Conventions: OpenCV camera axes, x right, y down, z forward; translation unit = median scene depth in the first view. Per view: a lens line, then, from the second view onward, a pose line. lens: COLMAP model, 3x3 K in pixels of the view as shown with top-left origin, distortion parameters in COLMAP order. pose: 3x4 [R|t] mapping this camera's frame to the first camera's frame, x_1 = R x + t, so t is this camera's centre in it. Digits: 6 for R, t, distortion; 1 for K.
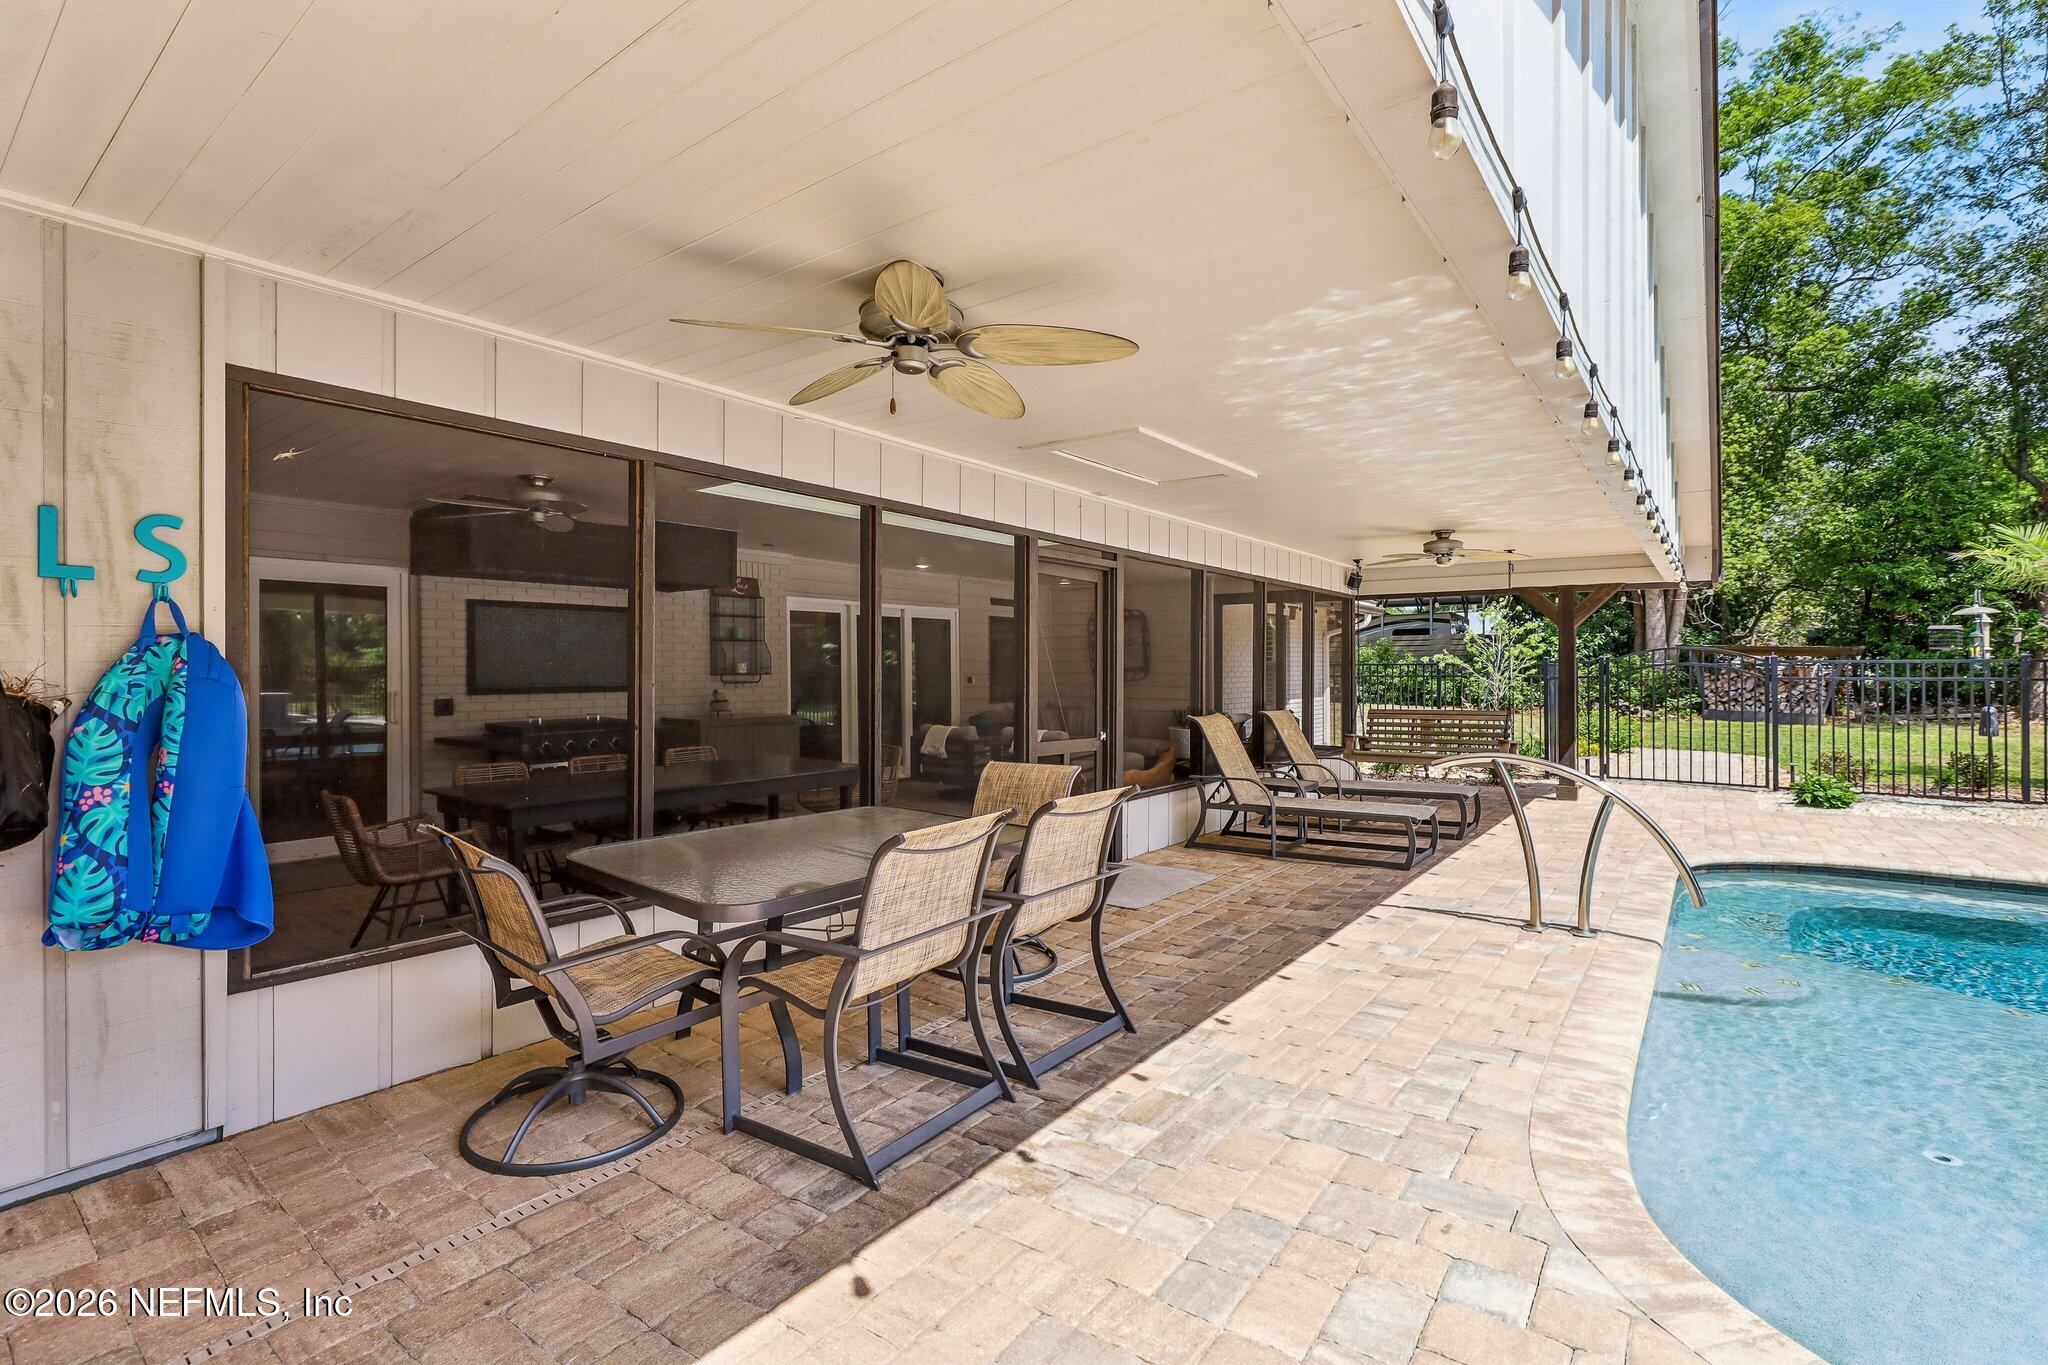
lens RADIAL K [[917.7, 0, 1029.7], [0, 917.7, 674.0], [0, 0, 1]] dist [0.000796, 0.000310]
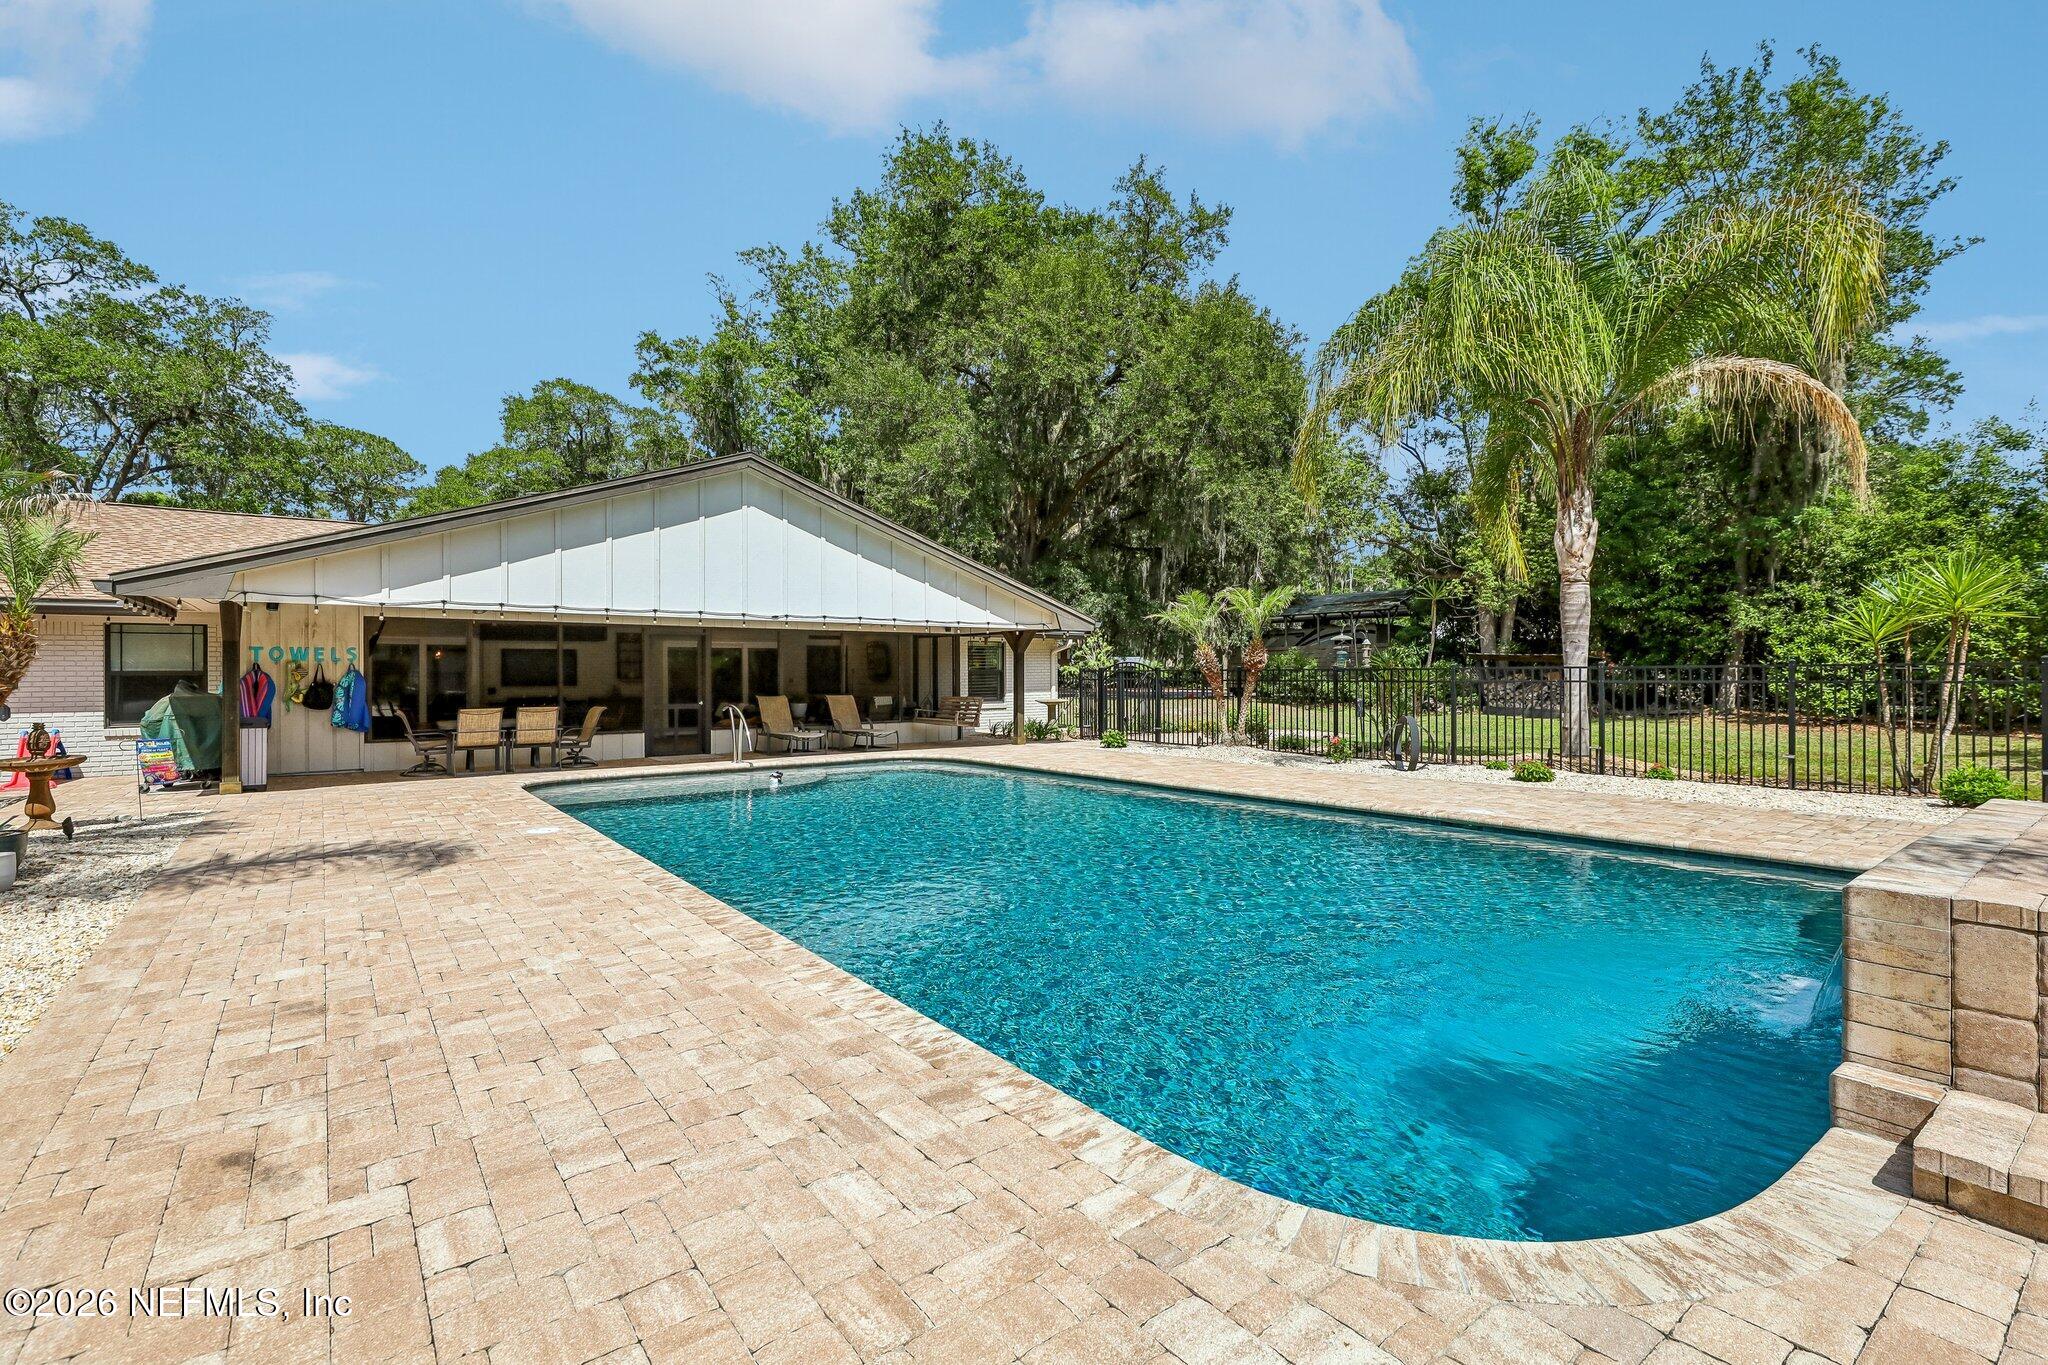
lens RADIAL K [[917.7, 0, 1029.7], [0, 917.7, 674.0], [0, 0, 1]] dist [0.000796, 0.000310]
pose [[0.963233, -0.001268, -0.268664, 2.827904], [0.000327, 0.999994, -0.003550, -0.003568], [0.268667, 0.003331, 0.963227, -2.028054]]
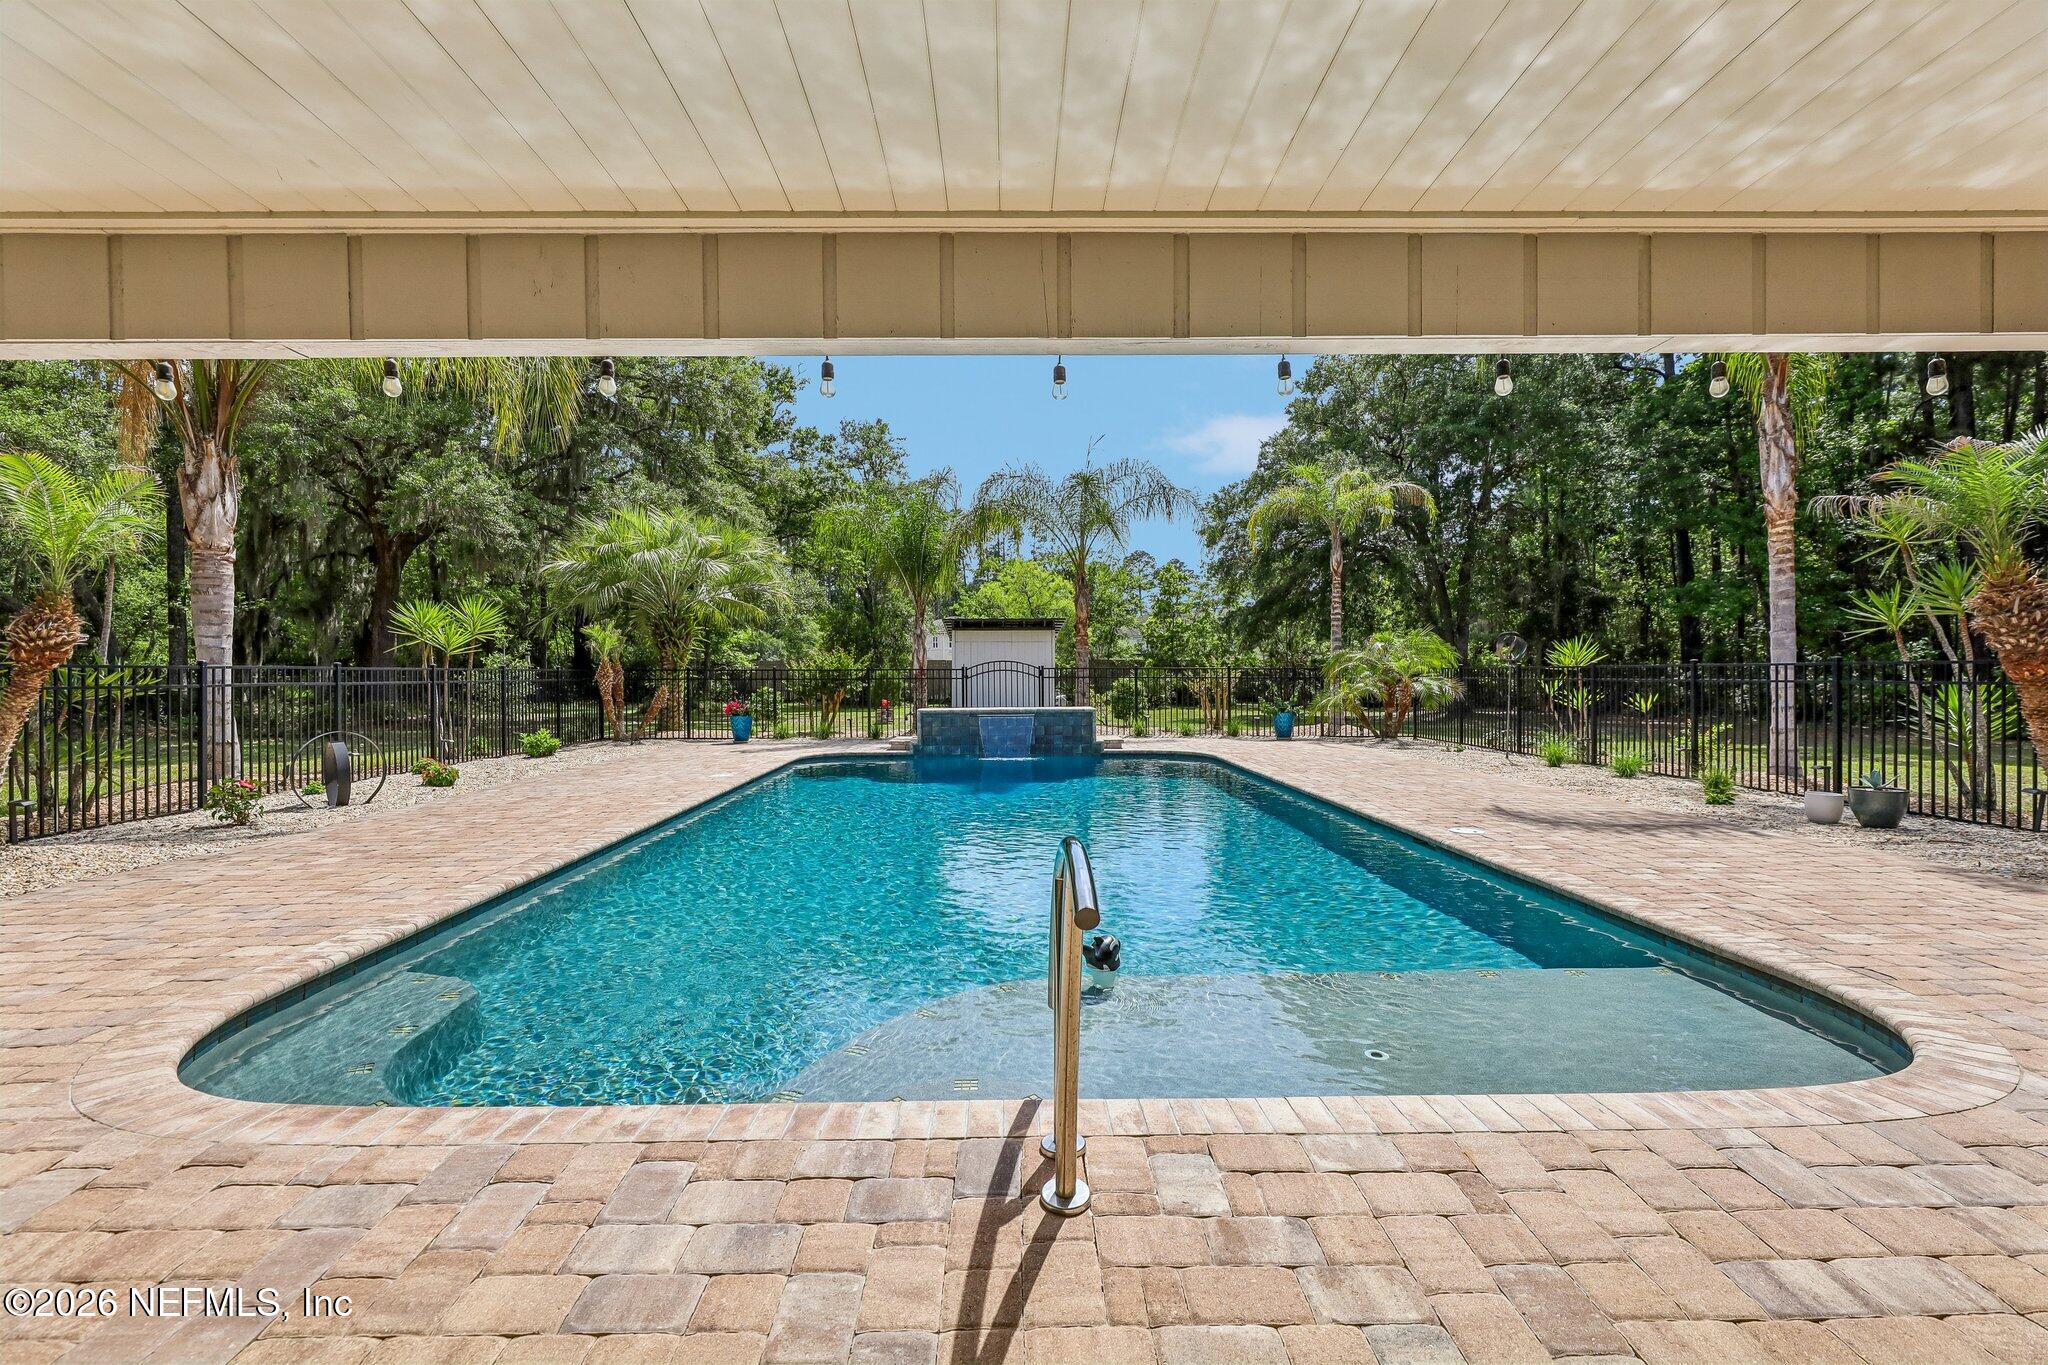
lens RADIAL K [[915.0, 0, 1015.0], [0, 915.0, 680.8], [0, 0, 1]] dist [-0.002139, -0.000008]
pose [[-0.609521, 0.002411, 0.792766, 0.228408], [0.010646, 0.999930, 0.005144, 0.009888], [-0.792698, 0.011575, -0.609504, 1.541858]]
